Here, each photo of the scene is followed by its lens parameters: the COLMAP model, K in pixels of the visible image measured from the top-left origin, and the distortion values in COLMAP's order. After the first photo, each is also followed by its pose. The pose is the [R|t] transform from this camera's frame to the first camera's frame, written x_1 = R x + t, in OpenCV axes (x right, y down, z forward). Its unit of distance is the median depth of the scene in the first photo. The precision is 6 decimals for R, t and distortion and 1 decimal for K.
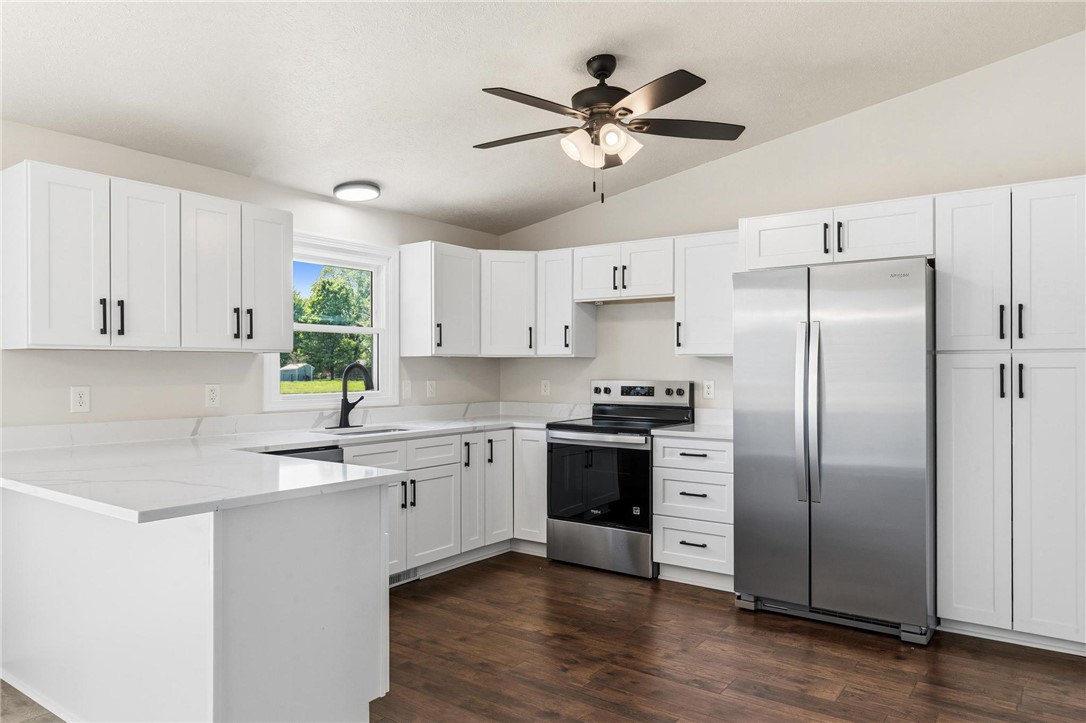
lens RADIAL K [[680.4, 0, 543.0], [0, 680.4, 361.5], [0, 0, 1]] dist [0.001154, 0.000182]
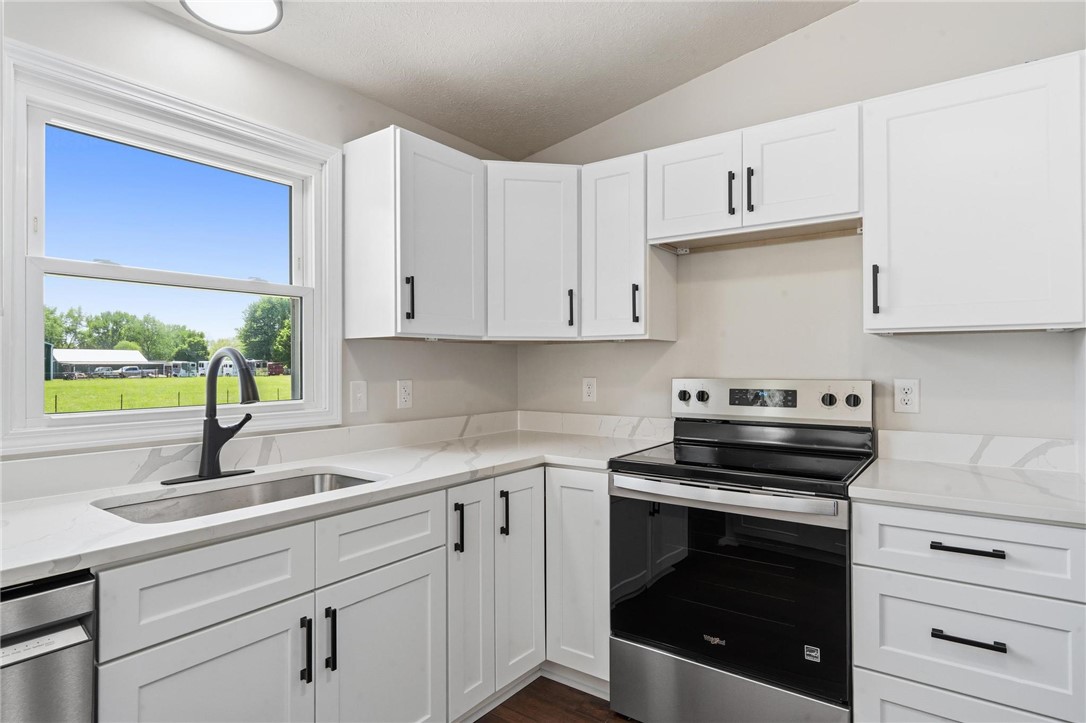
lens RADIAL K [[599.1, 0, 564.8], [0, 599.1, 358.0], [0, 0, 1]] dist [-0.006049, -0.001279]
pose [[0.999590, -0.003321, 0.028425, -0.042778], [0.003307, 0.999994, 0.000539, 0.009767], [-0.028426, -0.000445, 0.999596, 0.525067]]
